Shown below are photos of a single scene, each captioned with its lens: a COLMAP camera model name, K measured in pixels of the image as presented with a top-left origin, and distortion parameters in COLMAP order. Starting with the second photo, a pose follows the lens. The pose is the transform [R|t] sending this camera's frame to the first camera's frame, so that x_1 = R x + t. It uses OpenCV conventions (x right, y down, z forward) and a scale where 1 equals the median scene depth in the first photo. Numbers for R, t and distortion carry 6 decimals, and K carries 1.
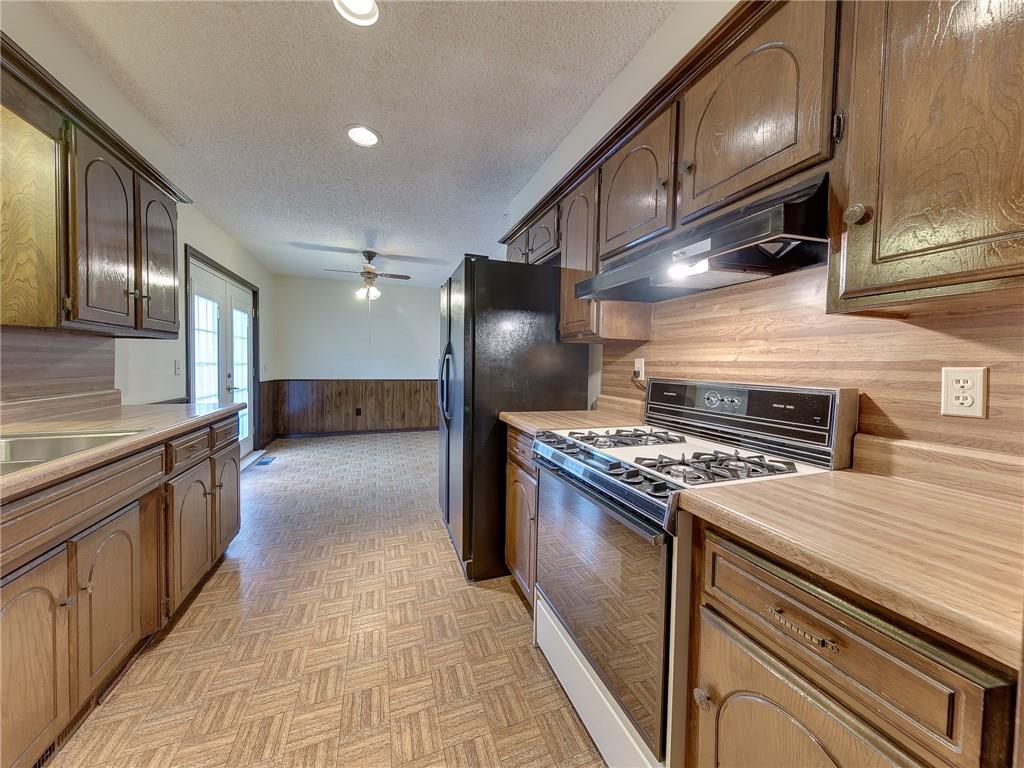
lens RADIAL K [[367.8, 0, 518.2], [0, 367.8, 377.7], [0, 0, 1]] dist [0.011254, -0.002245]
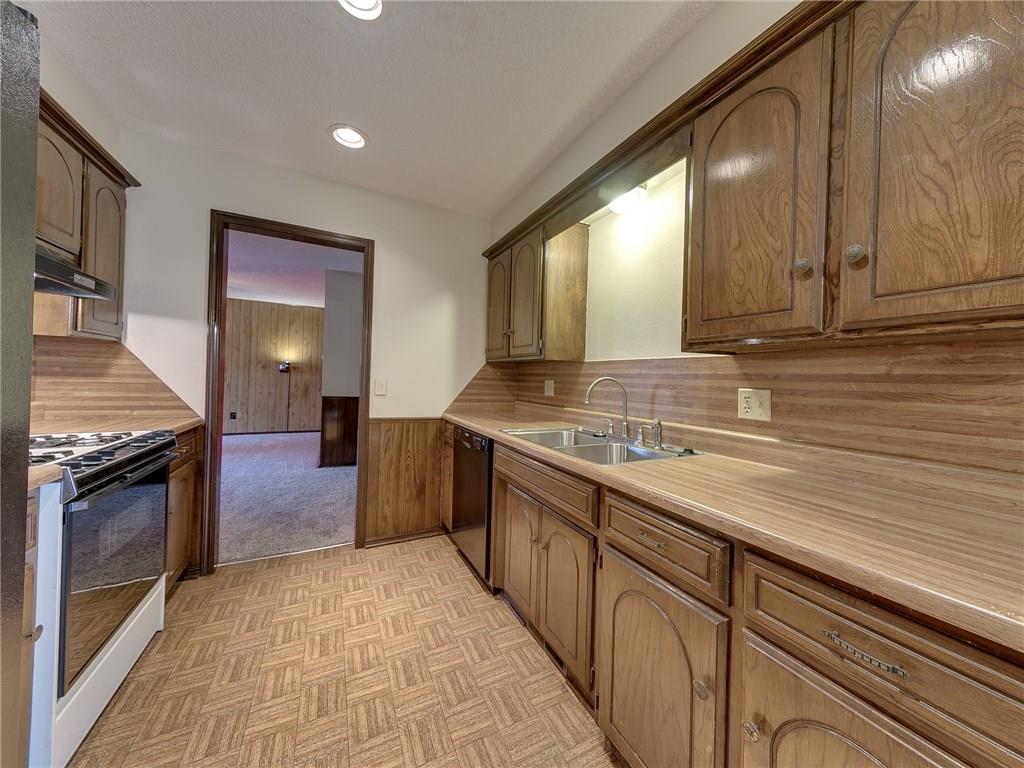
lens RADIAL K [[367.8, 0, 517.4], [0, 367.8, 373.8], [0, 0, 1]] dist [0.011254, -0.002245]
pose [[-0.993136, -0.046435, -0.107354, -0.450671], [-0.049083, 0.998549, 0.022161, -0.050200], [0.106169, 0.027279, -0.993974, 1.169969]]
